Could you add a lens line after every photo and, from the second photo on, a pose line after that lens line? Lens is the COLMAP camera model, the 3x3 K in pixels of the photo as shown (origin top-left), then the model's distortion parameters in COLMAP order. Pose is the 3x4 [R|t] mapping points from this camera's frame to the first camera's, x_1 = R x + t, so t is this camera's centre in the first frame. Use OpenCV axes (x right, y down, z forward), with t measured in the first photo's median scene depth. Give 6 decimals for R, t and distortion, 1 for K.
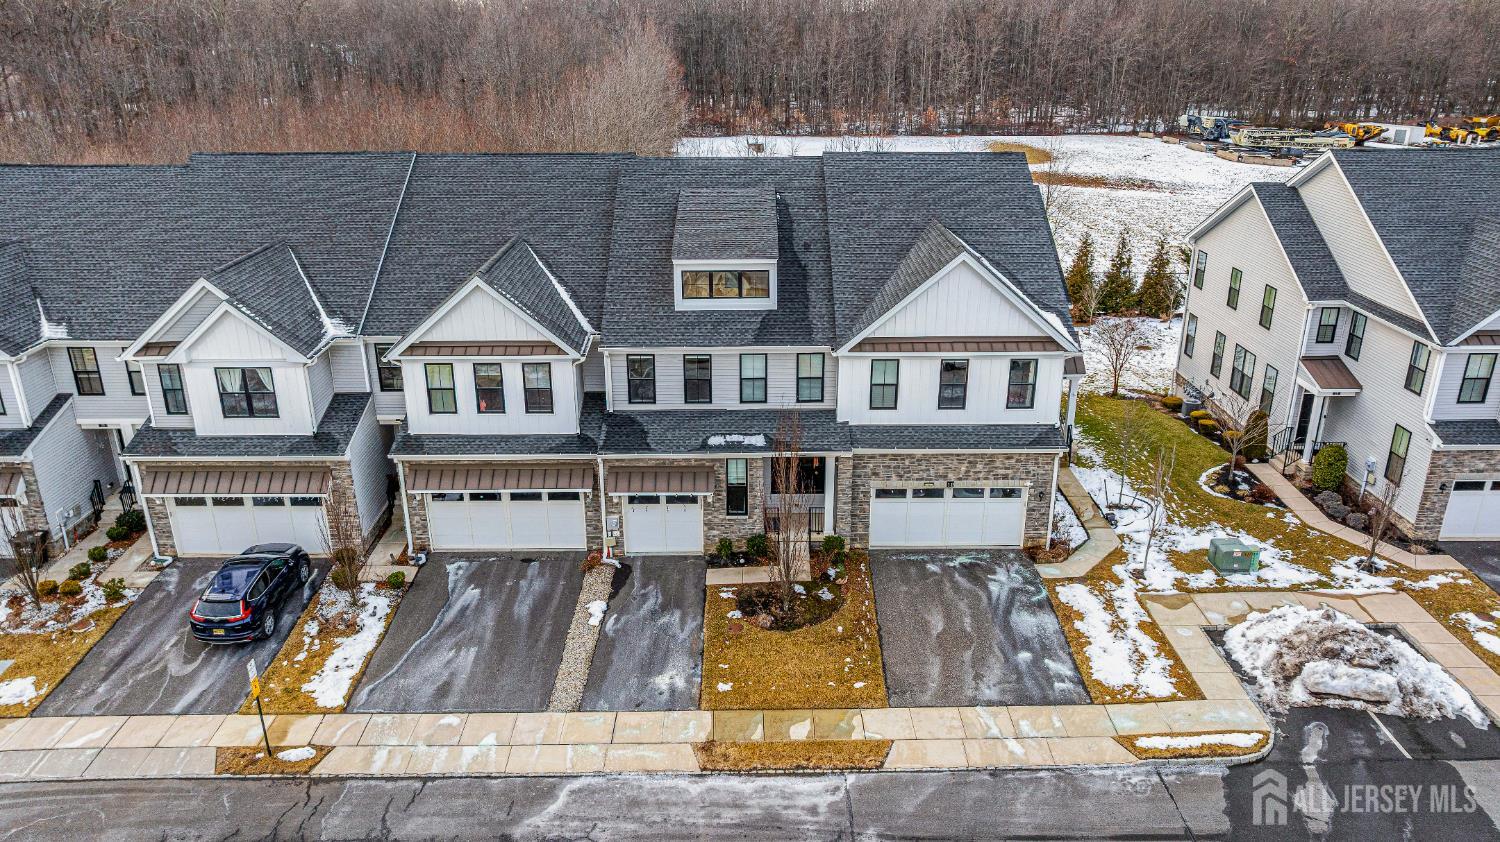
lens RADIAL K [[1051.8, 0, 755.9], [0, 1051.8, 419.5], [0, 0, 1]] dist [-0.025882, 0.001409]
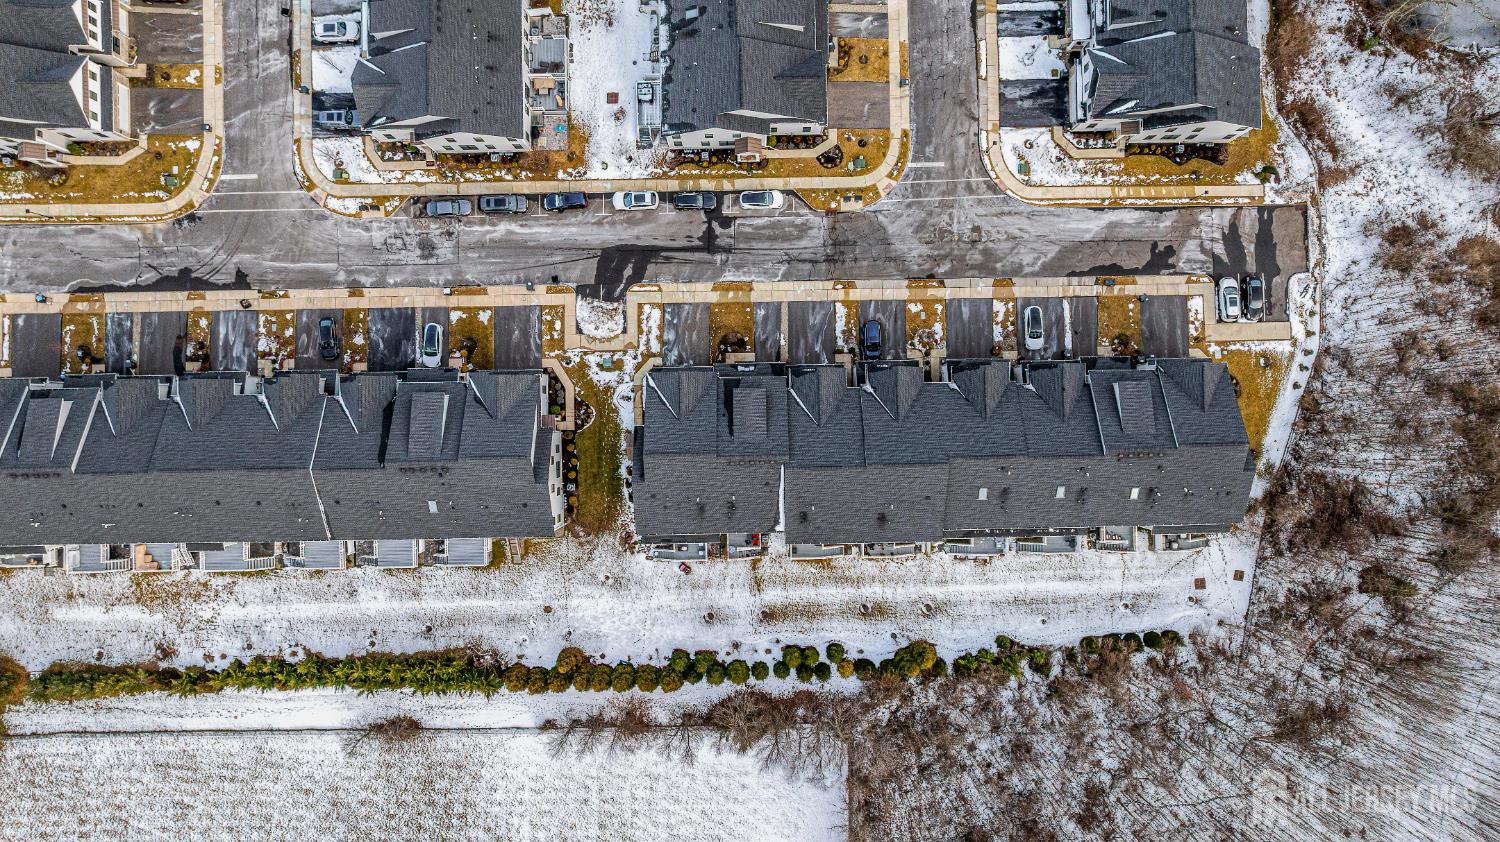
lens RADIAL K [[1051.8, 0, 755.9], [0, 1051.8, 419.5], [0, 0, 1]] dist [-0.025882, 0.001409]
pose [[-0.999964, 0.004900, -0.006888, -0.025686], [-0.008179, -0.355175, 0.934764, -3.312972], [0.002134, 0.934787, 0.355202, -0.087288]]
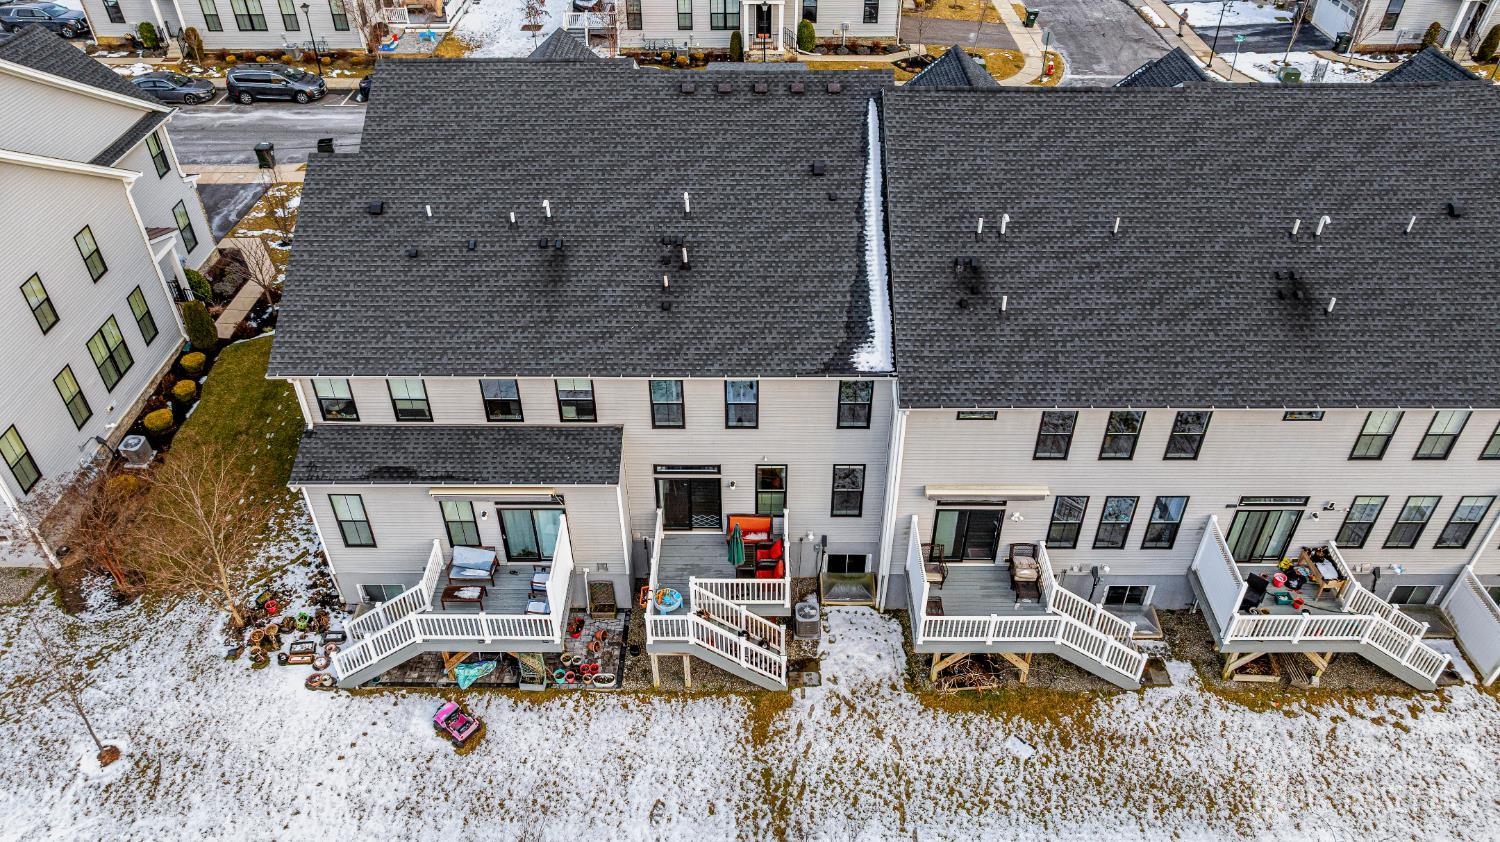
lens RADIAL K [[1051.8, 0, 755.9], [0, 1051.8, 419.5], [0, 0, 1]] dist [-0.025882, 0.001409]
pose [[-0.999874, -0.011926, 0.010438, -0.044363], [0.002749, 0.518117, 0.855306, -0.917856], [-0.015609, 0.855227, -0.518019, 1.917364]]
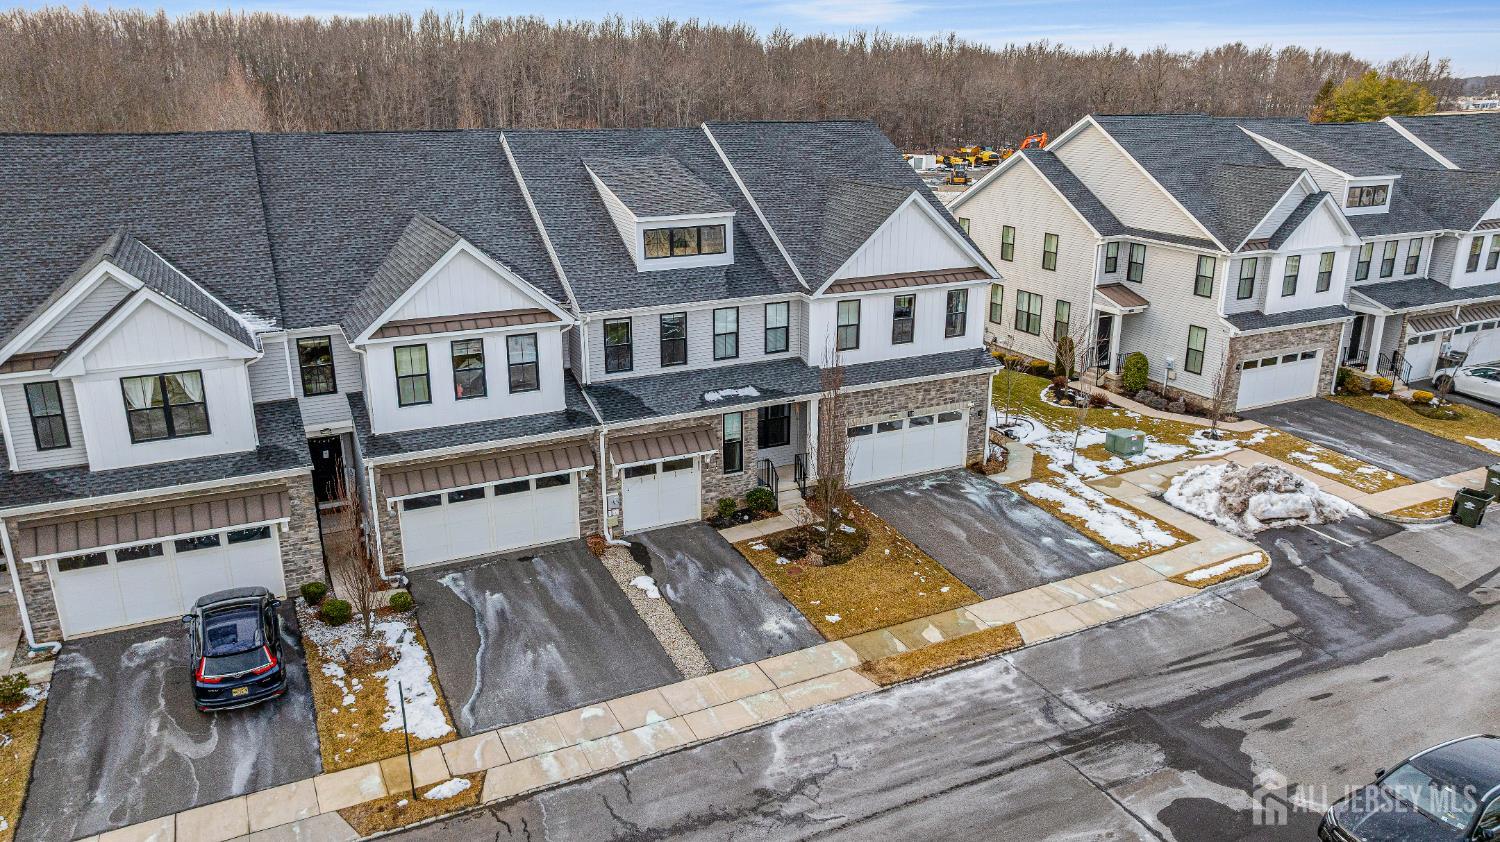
lens RADIAL K [[1051.8, 0, 755.9], [0, 1051.8, 419.5], [0, 0, 1]] dist [-0.025882, 0.001409]
pose [[0.899426, -0.129175, 0.417549, -0.409790], [0.152372, 0.988066, -0.022544, 0.068905], [-0.409654, 0.083899, 0.908375, 0.099584]]
